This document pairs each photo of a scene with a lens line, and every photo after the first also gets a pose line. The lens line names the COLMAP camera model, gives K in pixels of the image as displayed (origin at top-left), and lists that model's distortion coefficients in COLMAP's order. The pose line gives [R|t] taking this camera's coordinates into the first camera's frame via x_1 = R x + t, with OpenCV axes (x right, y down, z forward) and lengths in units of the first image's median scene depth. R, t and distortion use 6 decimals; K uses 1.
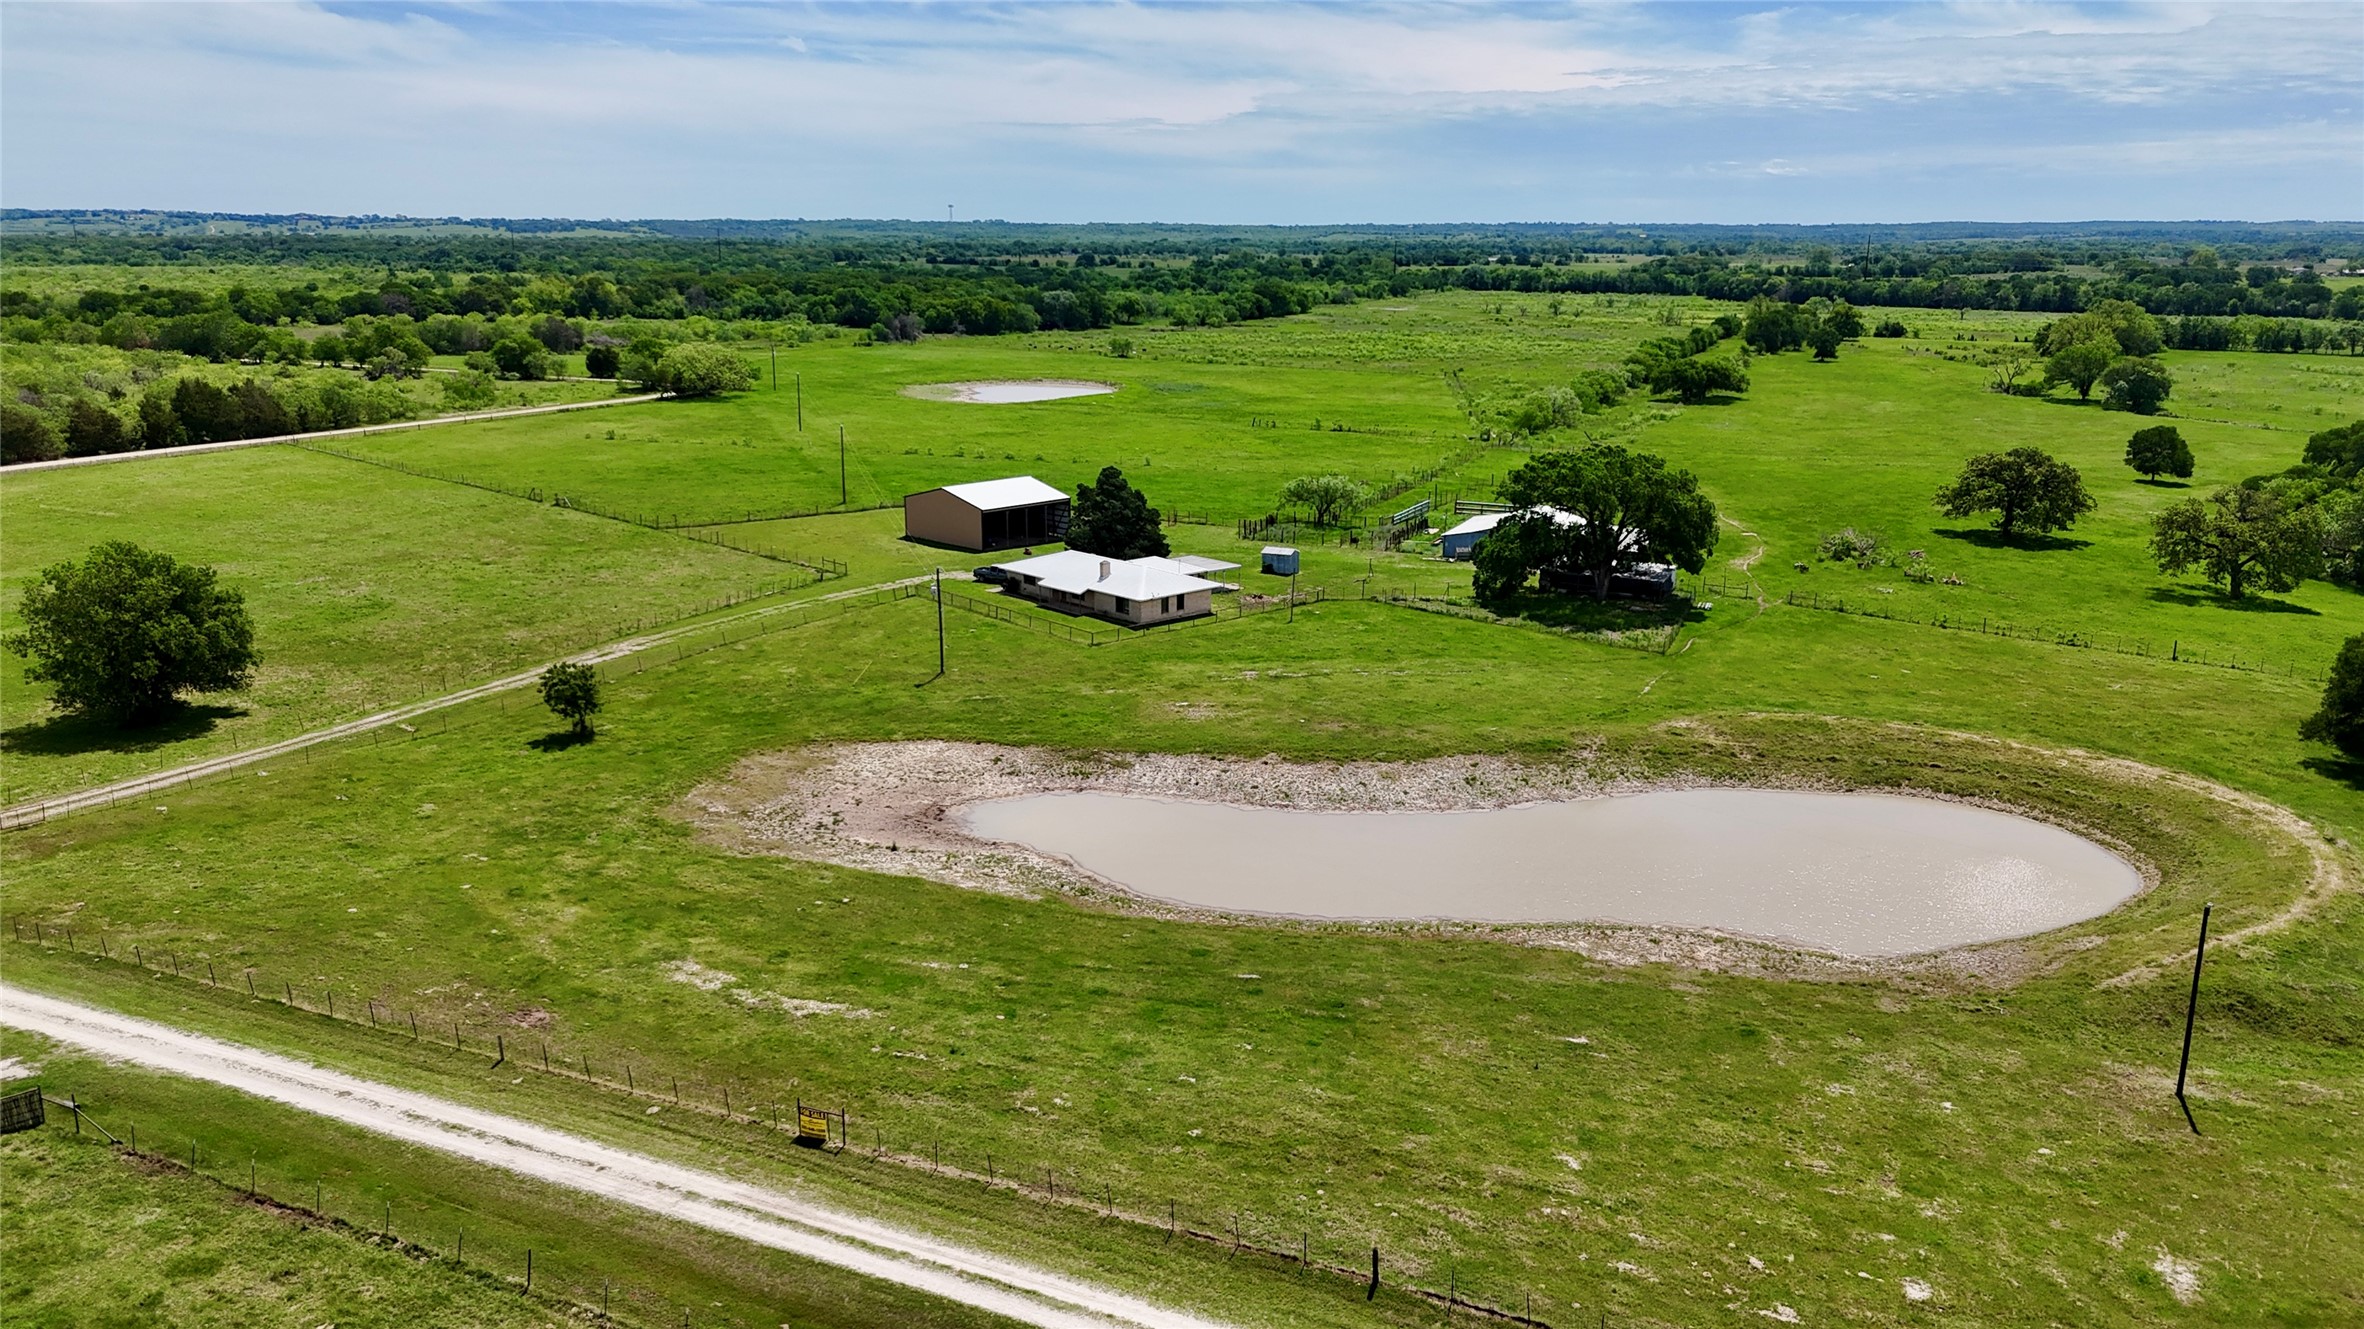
lens RADIAL K [[1742.9, 0, 1182.0], [0, 1742.9, 664.5], [0, 0, 1]] dist [0.089889, -0.100079]
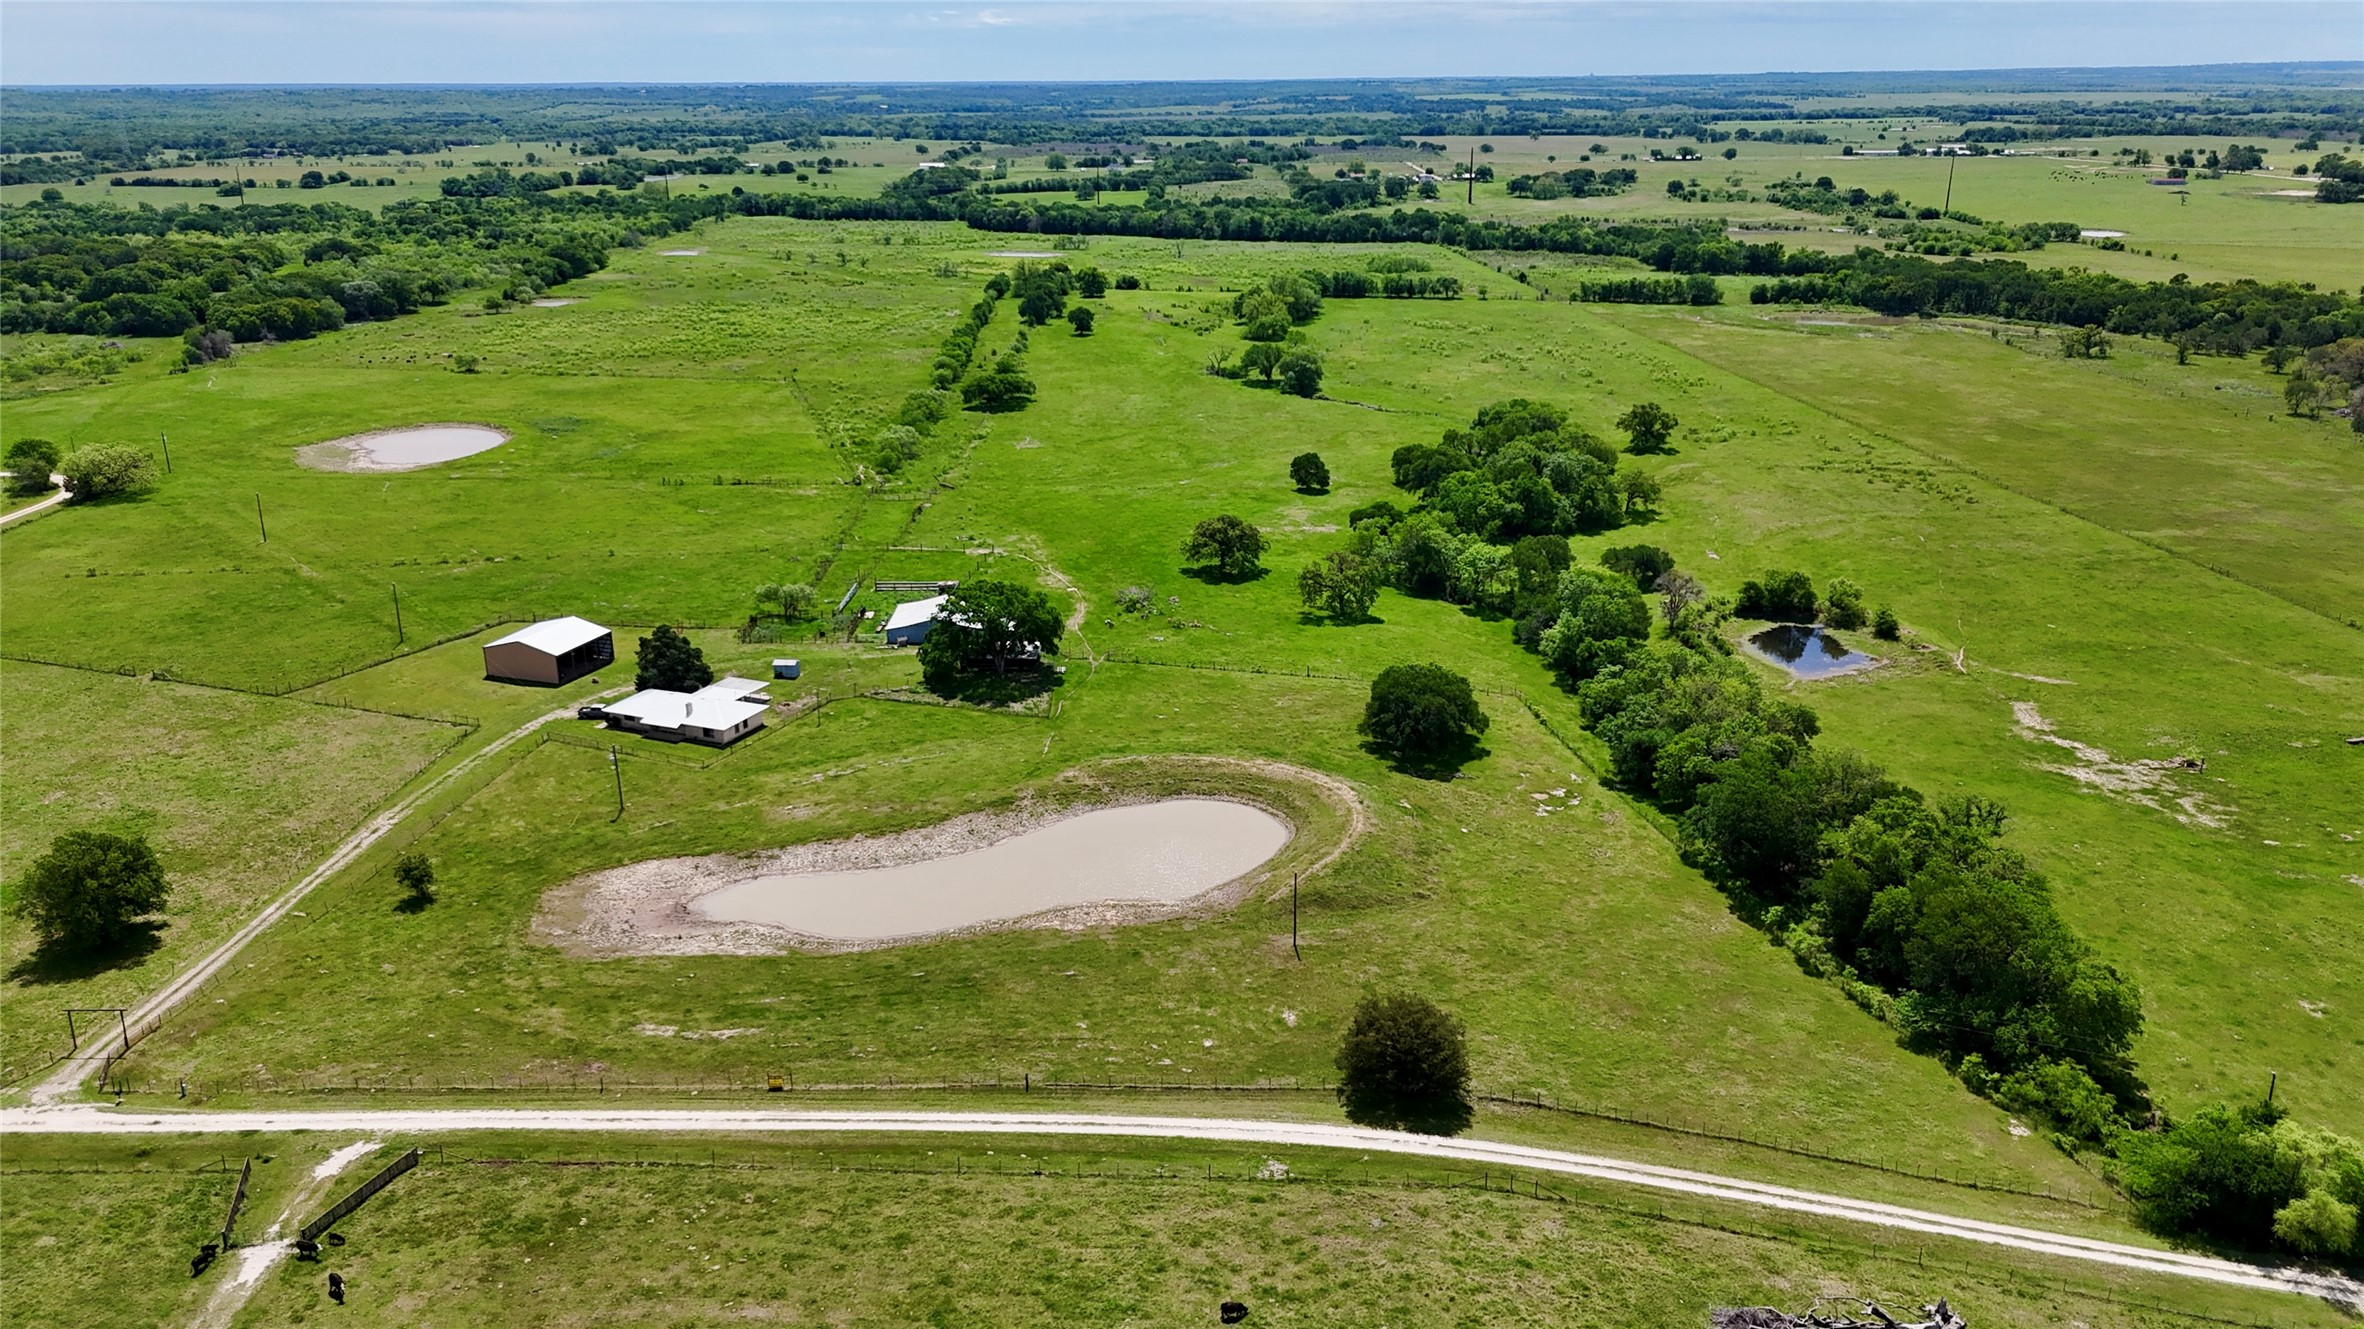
lens RADIAL K [[1738.5, 0, 1182.0], [0, 1738.5, 664.5], [0, 0, 1]] dist [0.088107, -0.105162]
pose [[0.916474, -0.140949, 0.374445, -0.263852], [0.111643, 0.988809, 0.098955, -0.237942], [-0.384202, -0.048886, 0.921954, -0.691239]]
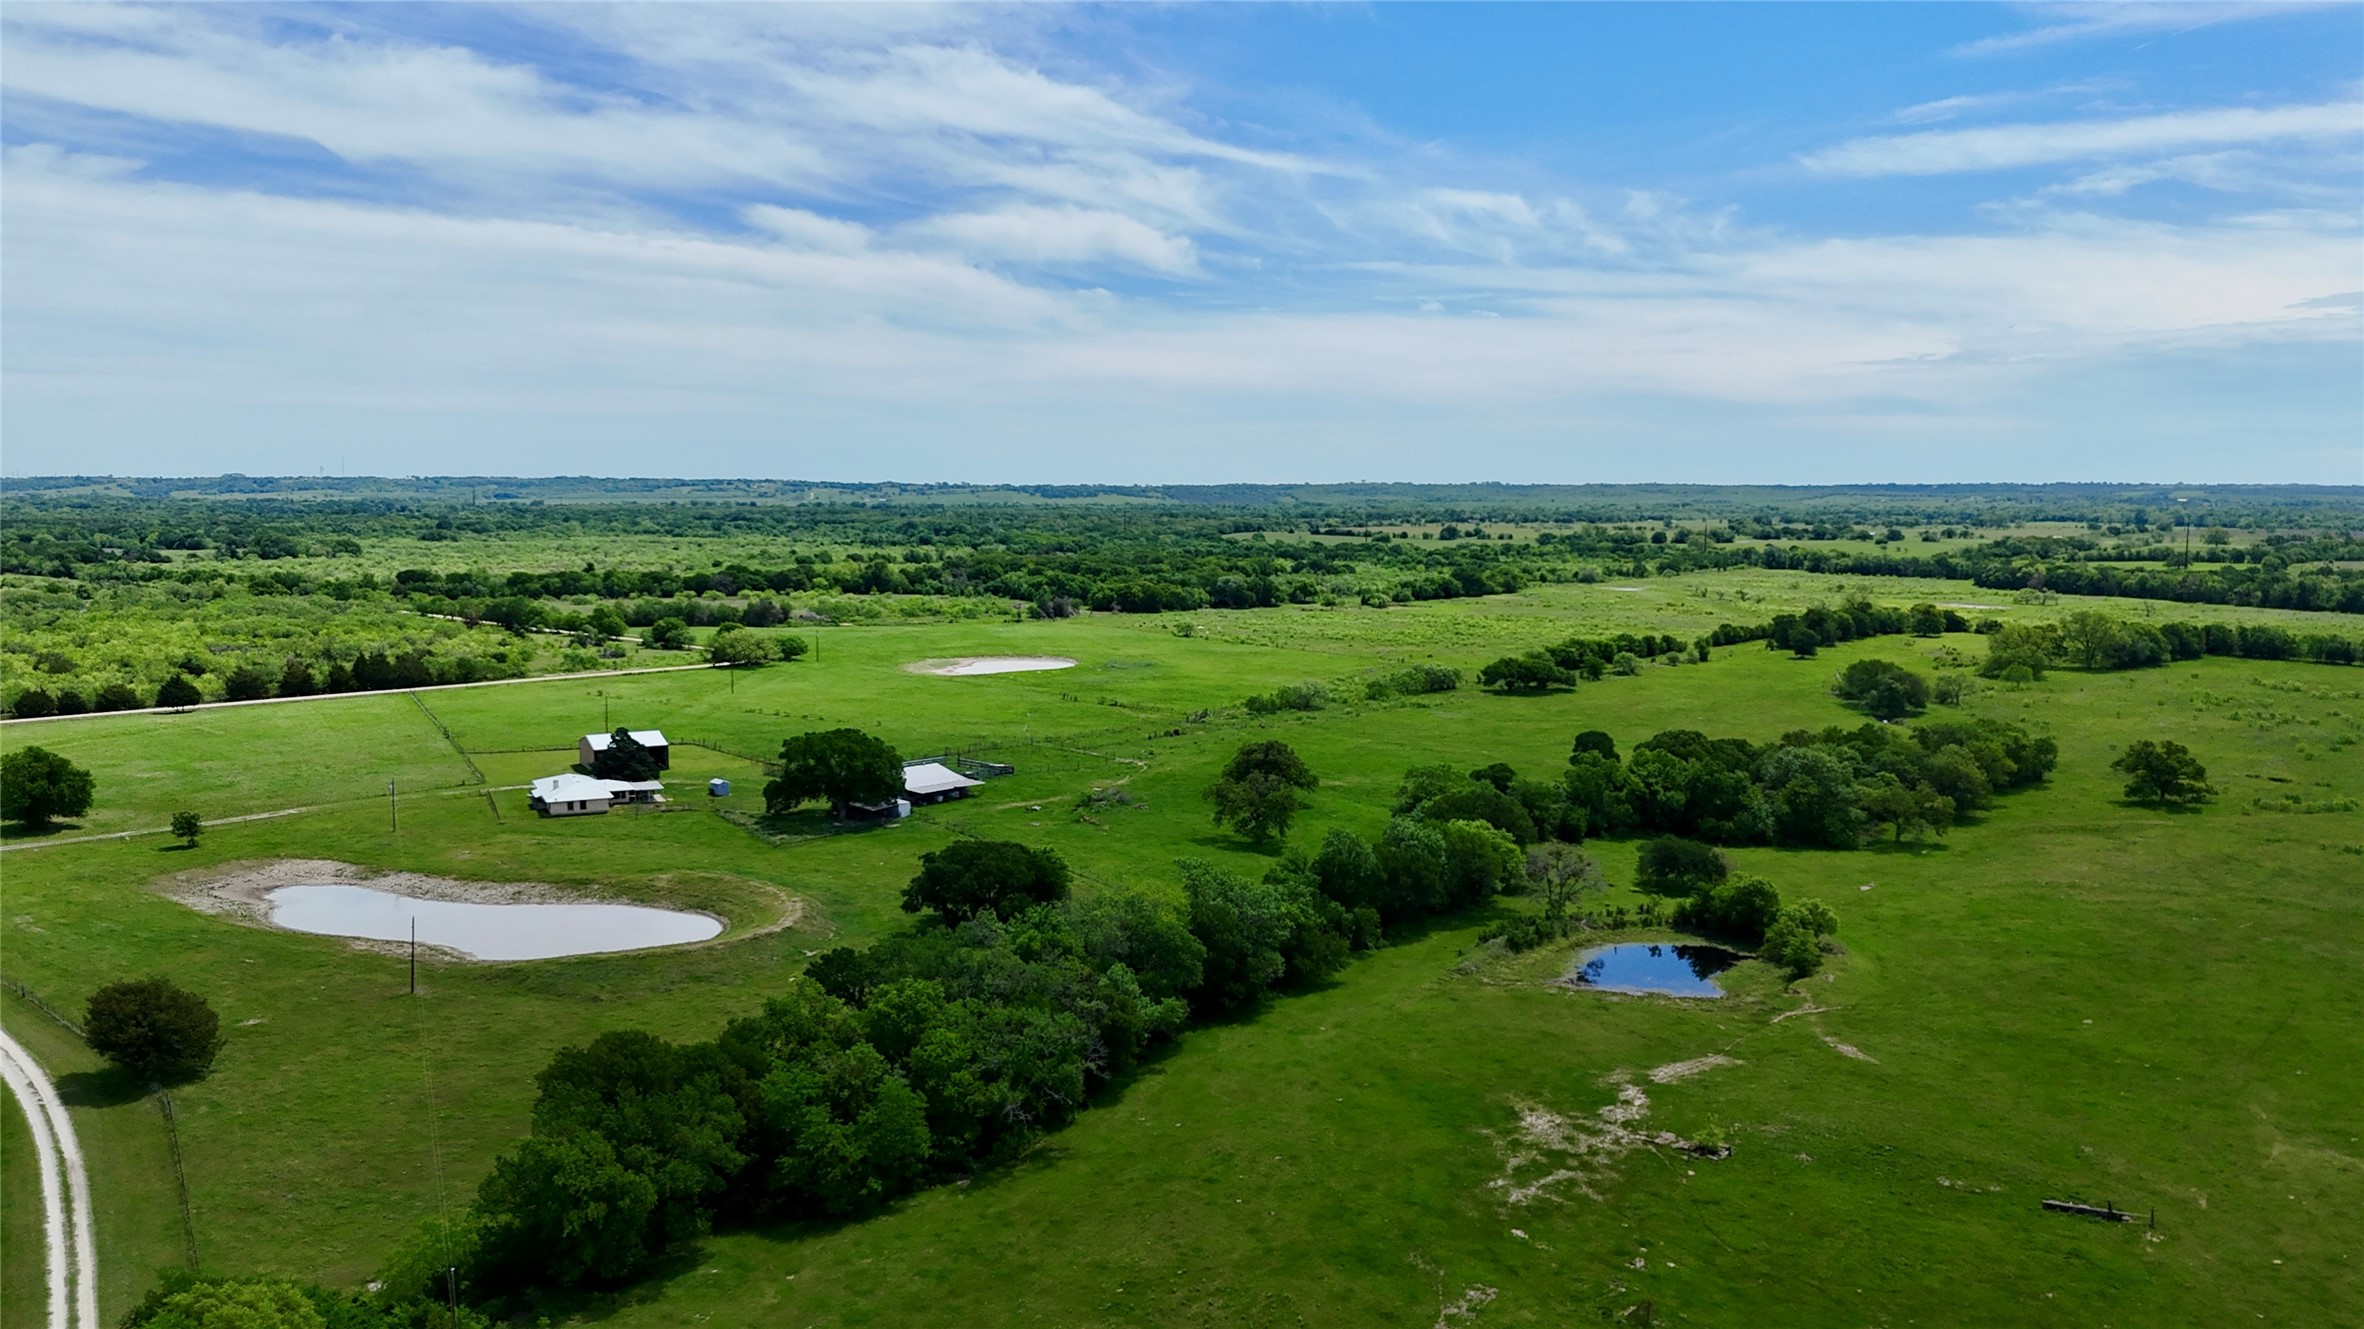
lens RADIAL K [[1738.5, 0, 1182.0], [0, 1738.5, 664.5], [0, 0, 1]] dist [0.088107, -0.105162]
pose [[0.956033, 0.030705, -0.291649, 1.319594], [-0.071589, 0.988852, -0.130563, 0.015233], [0.284389, 0.145702, 0.947573, -0.648837]]
